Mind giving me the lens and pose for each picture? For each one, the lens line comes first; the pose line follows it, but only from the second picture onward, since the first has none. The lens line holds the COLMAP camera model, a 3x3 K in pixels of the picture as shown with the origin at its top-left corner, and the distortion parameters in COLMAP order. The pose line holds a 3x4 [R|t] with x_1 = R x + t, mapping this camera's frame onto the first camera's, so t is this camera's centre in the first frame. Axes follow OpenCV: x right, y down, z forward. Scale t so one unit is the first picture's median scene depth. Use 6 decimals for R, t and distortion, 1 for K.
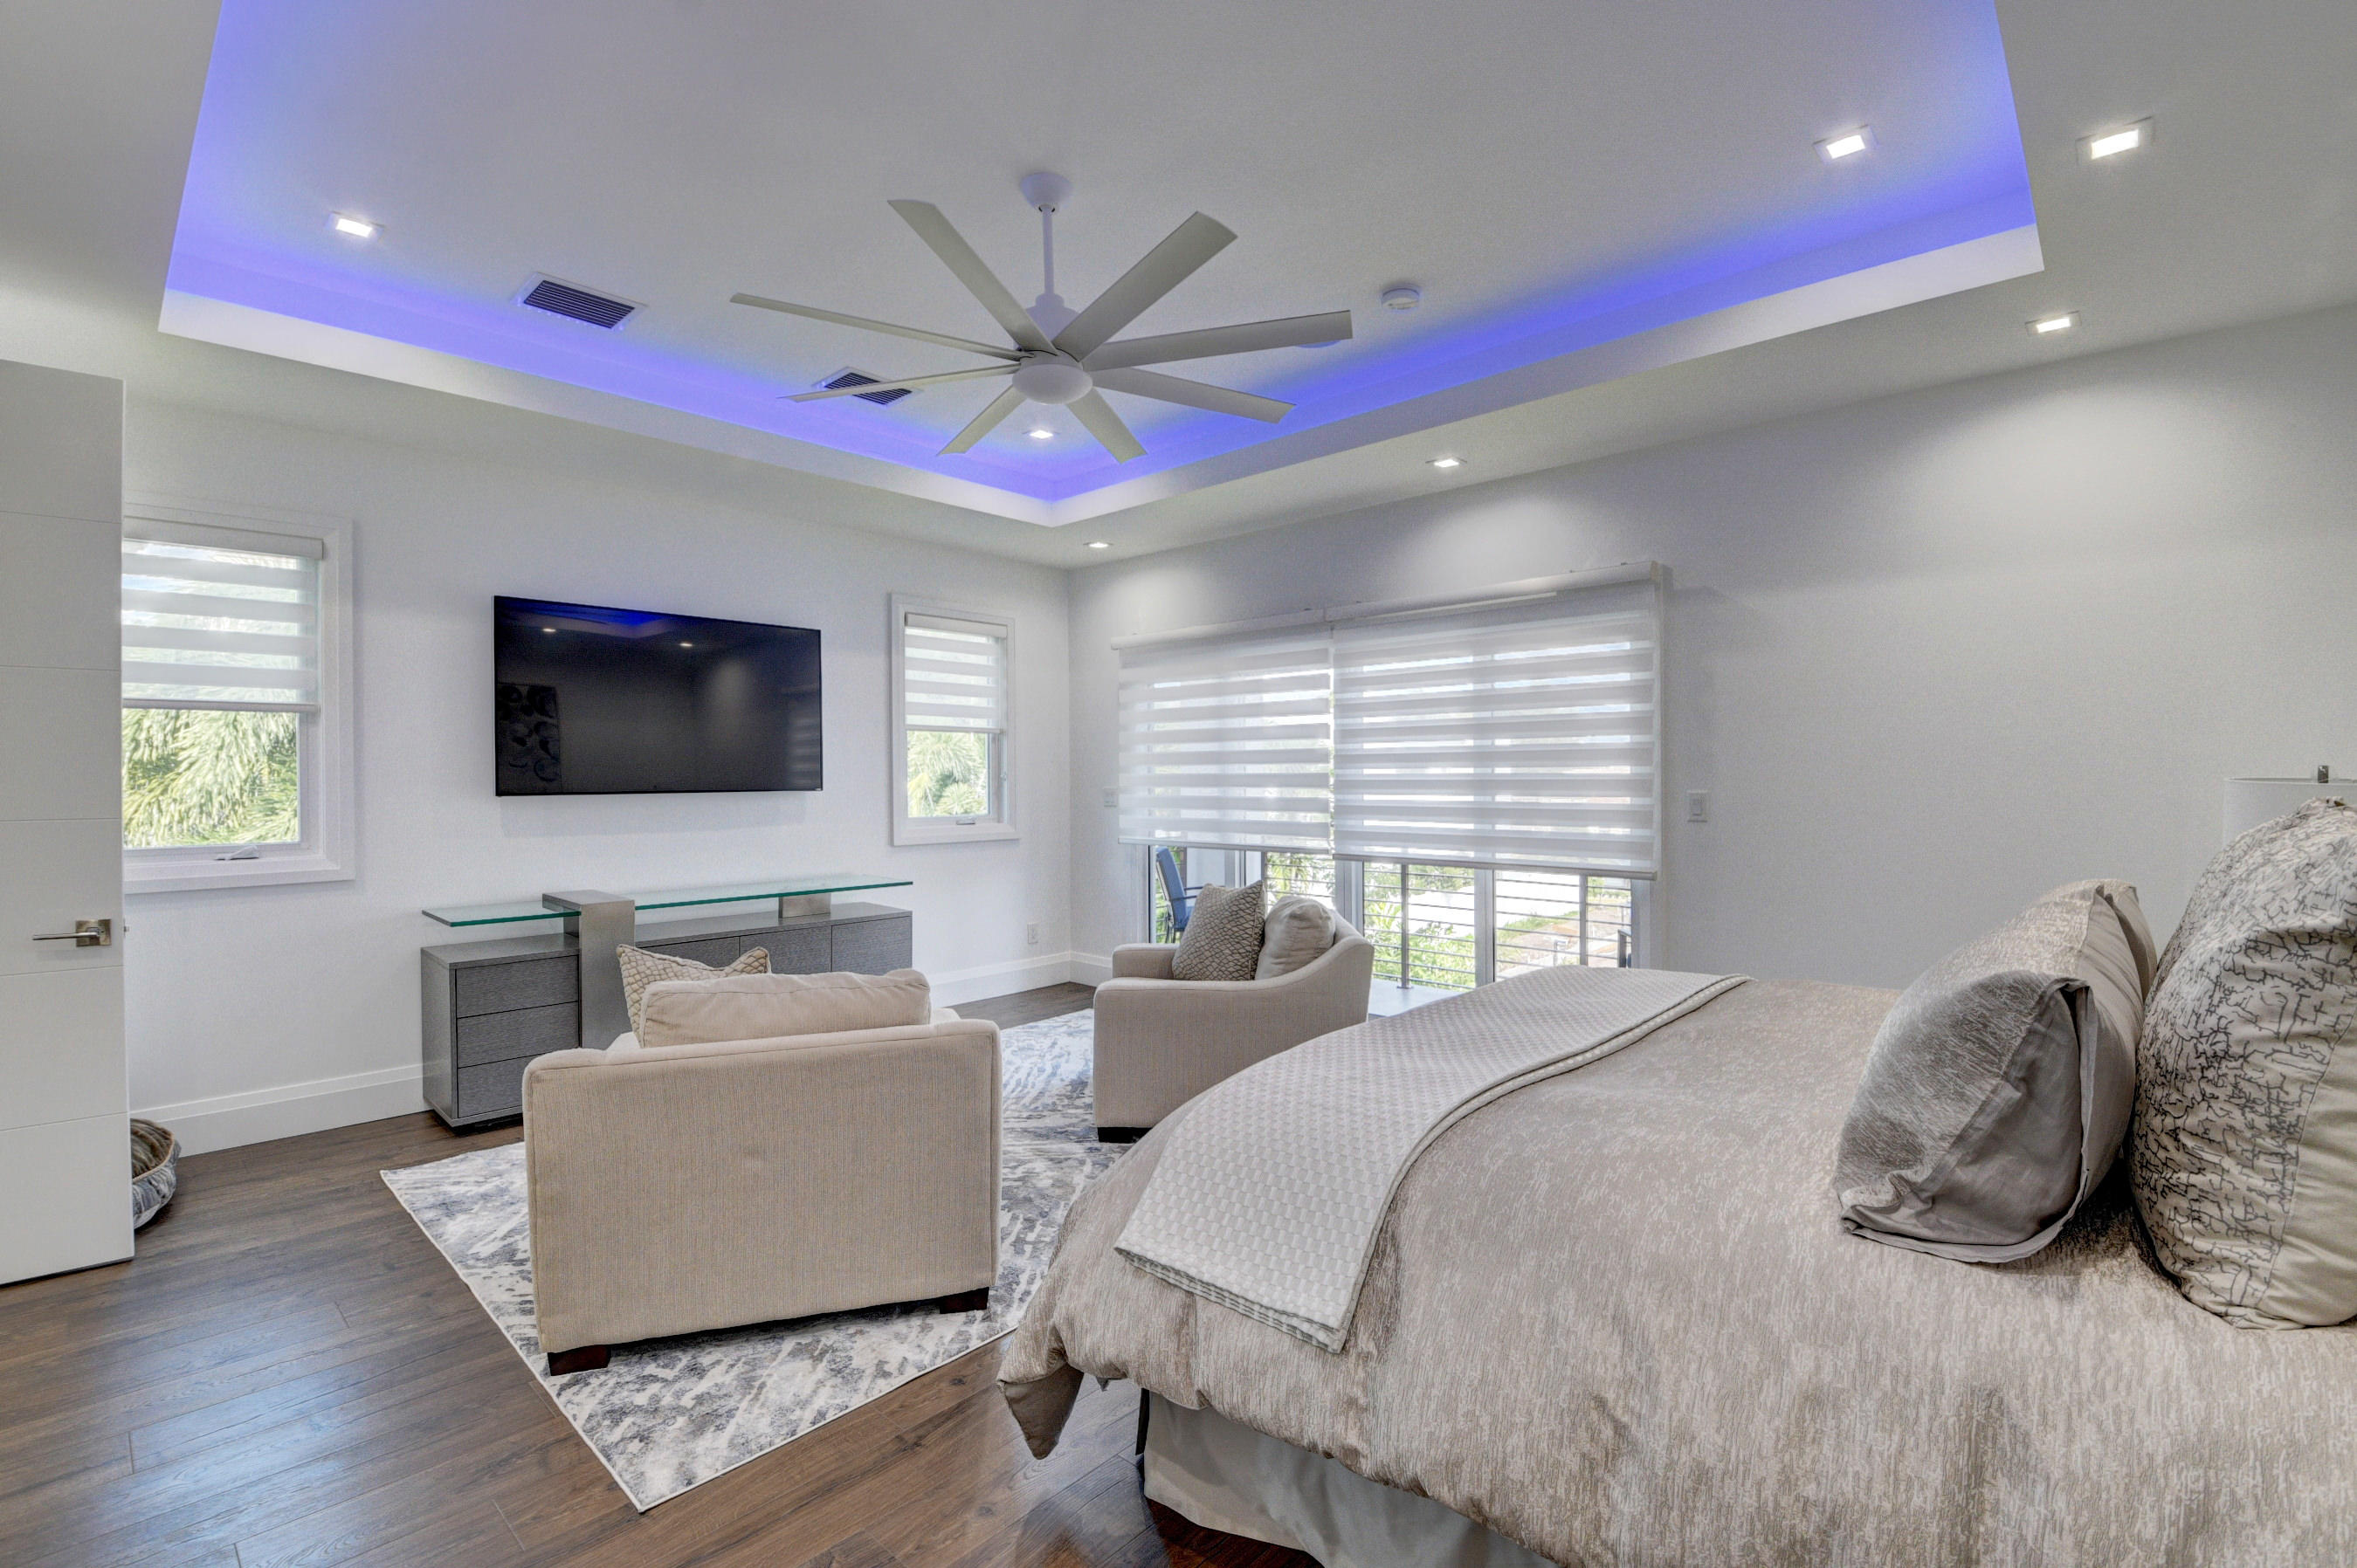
lens RADIAL K [[1030.2, 0, 1180.0], [0, 1030.2, 785.0], [0, 0, 1]] dist [-0.003459, -0.002235]
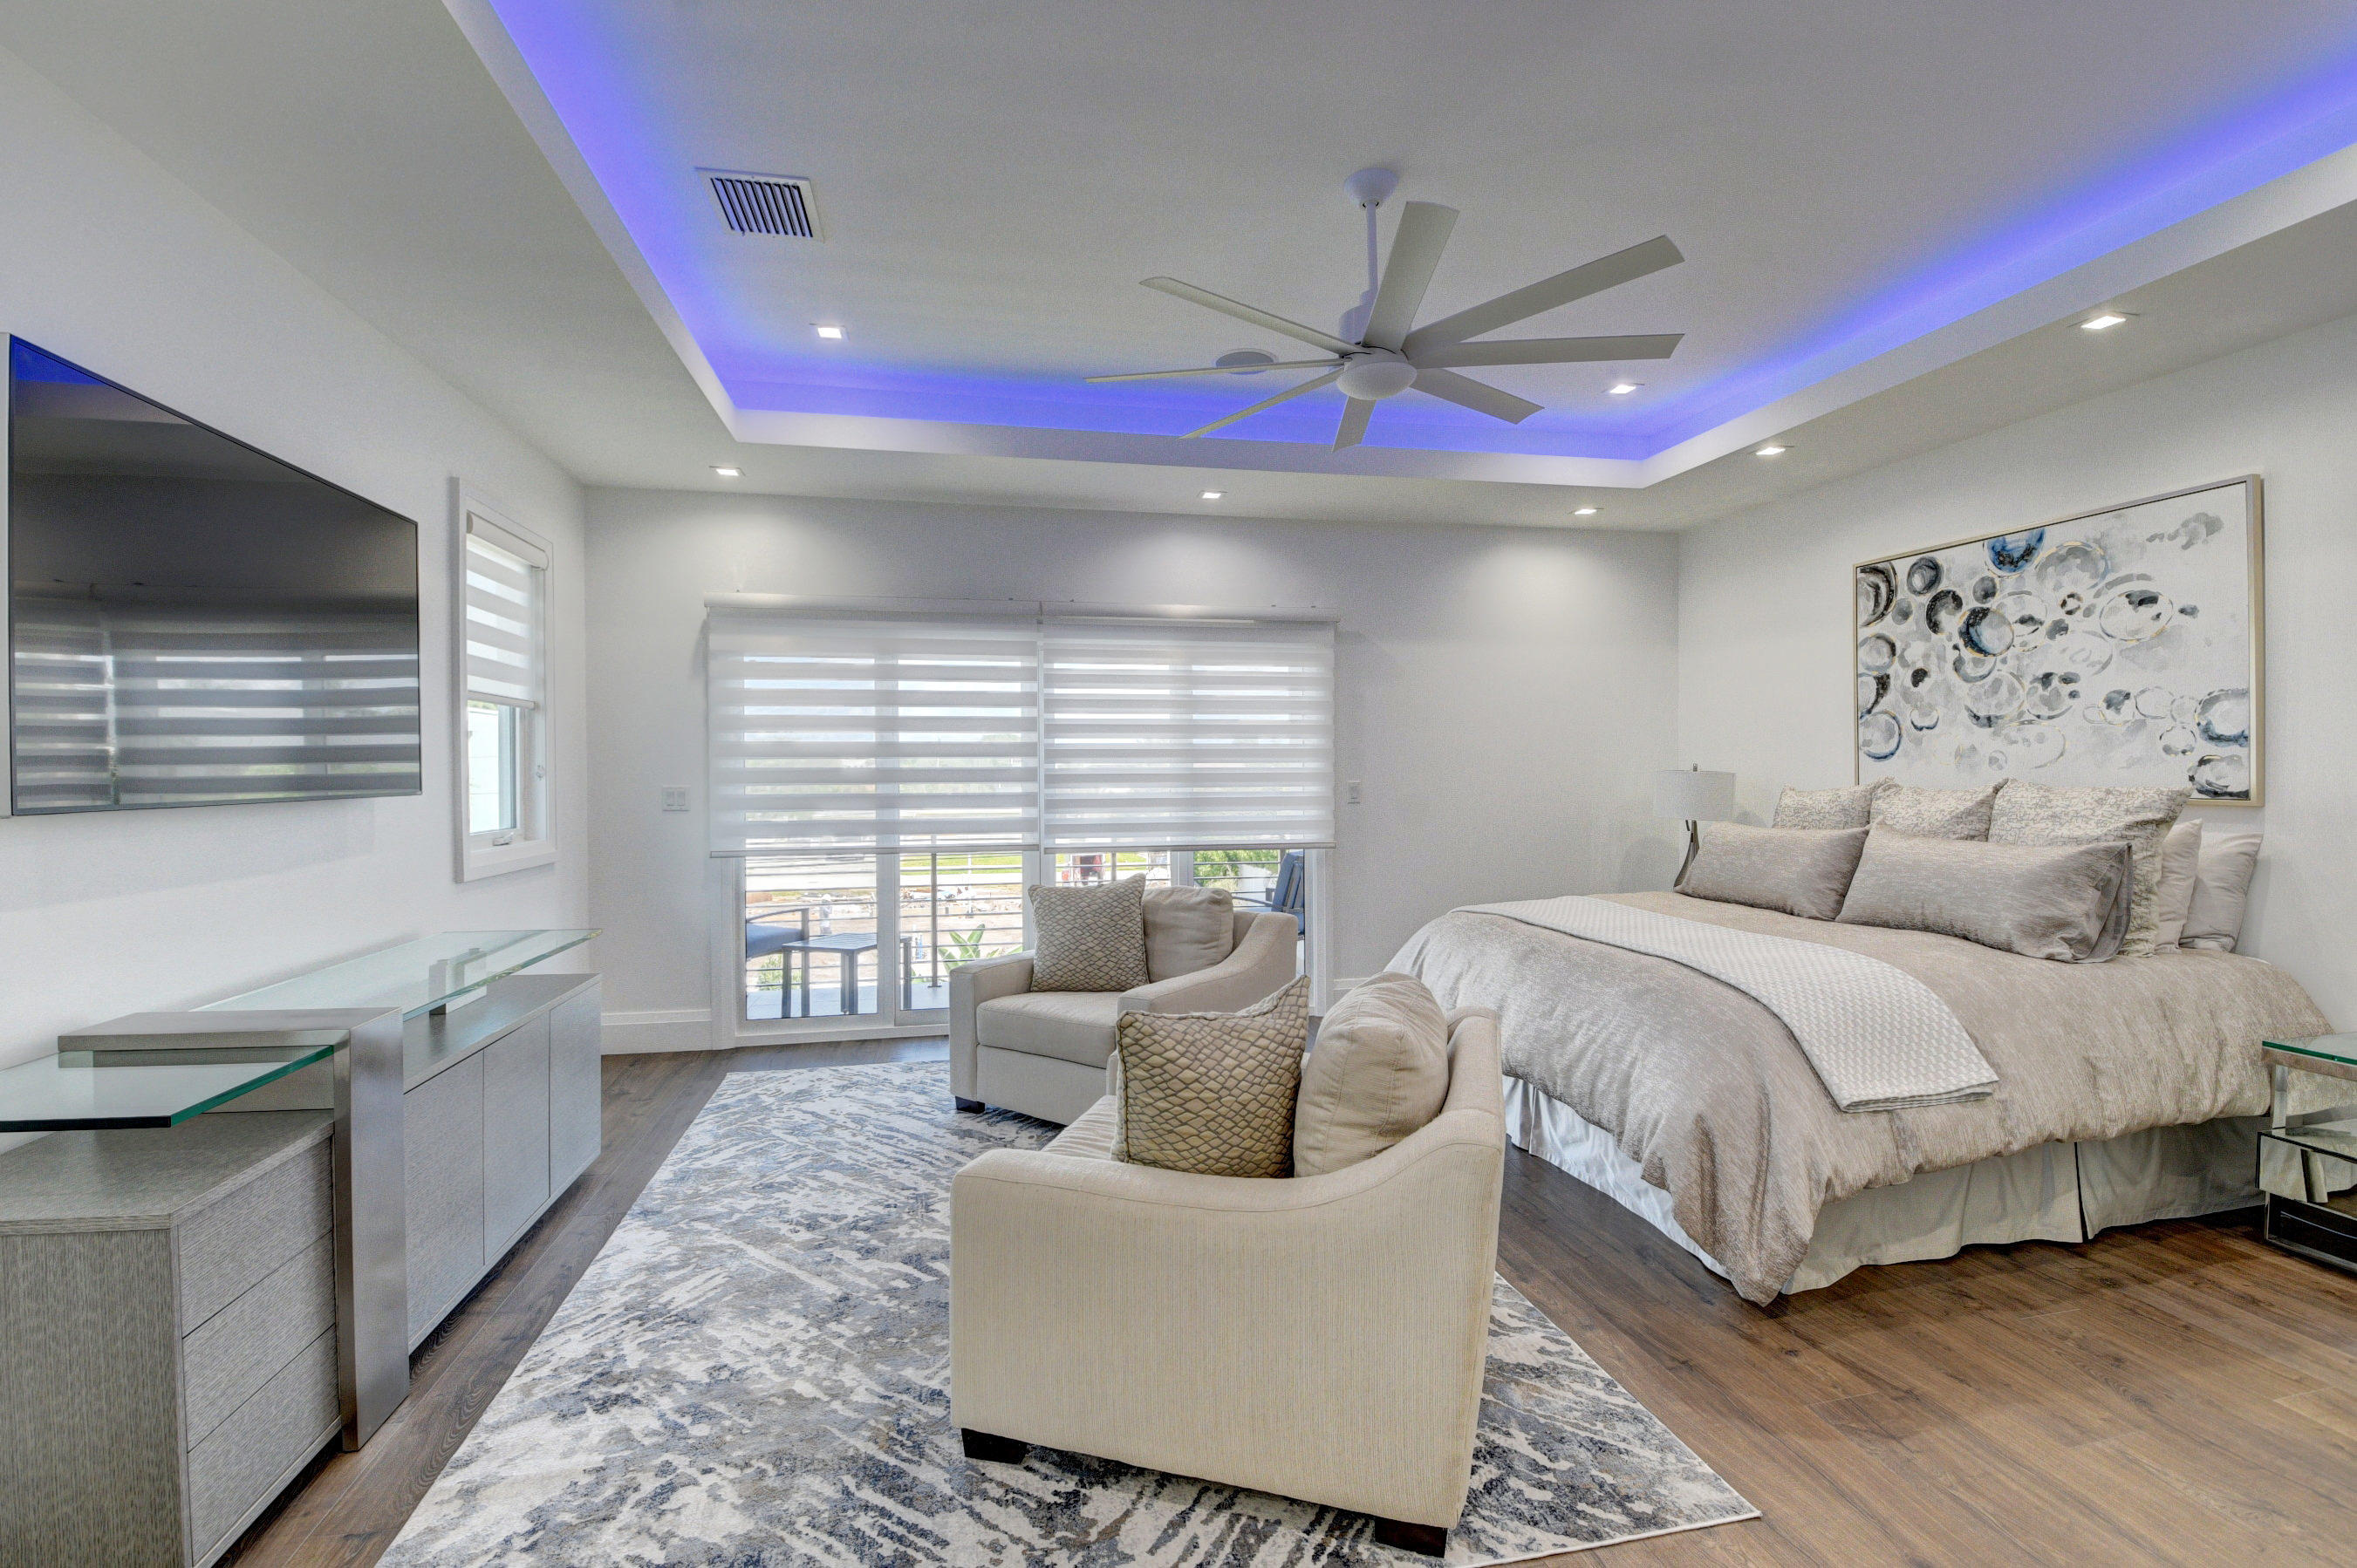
lens RADIAL K [[1030.2, 0, 1177.6], [0, 1030.2, 783.0], [0, 0, 1]] dist [-0.003459, -0.002235]
pose [[0.581269, -0.010065, 0.813649, -0.719571], [0.008333, 0.999945, 0.006416, -0.002034], [-0.813669, 0.003051, 0.581320, 0.384698]]
